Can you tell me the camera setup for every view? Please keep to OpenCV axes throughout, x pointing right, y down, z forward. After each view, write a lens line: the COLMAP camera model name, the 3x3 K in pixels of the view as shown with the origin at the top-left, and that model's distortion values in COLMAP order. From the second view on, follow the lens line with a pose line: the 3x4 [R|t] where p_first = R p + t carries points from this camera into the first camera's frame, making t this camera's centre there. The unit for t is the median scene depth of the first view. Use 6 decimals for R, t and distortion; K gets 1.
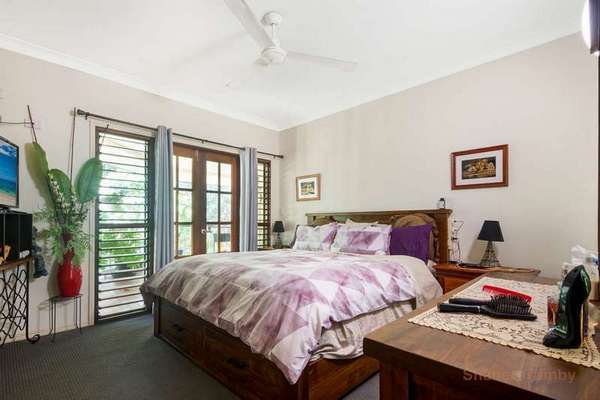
lens RADIAL K [[286.6, 0, 300.6], [0, 286.6, 221.6], [0, 0, 1]] dist [-0.000556, -0.000066]
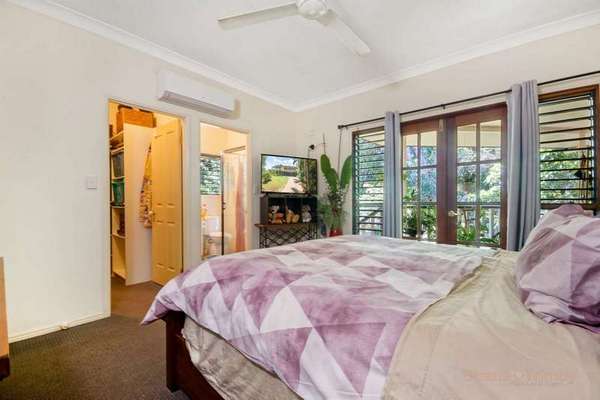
lens RADIAL K [[266.1, 0, 300.0], [0, 266.1, 200.0], [0, 0, 1]] dist [0.001221, 0.000071]
pose [[0.049129, -0.008352, -0.998758, 0.519579], [0.003690, 0.999960, -0.008180, -0.003303], [0.998786, -0.003284, 0.049158, 0.680205]]
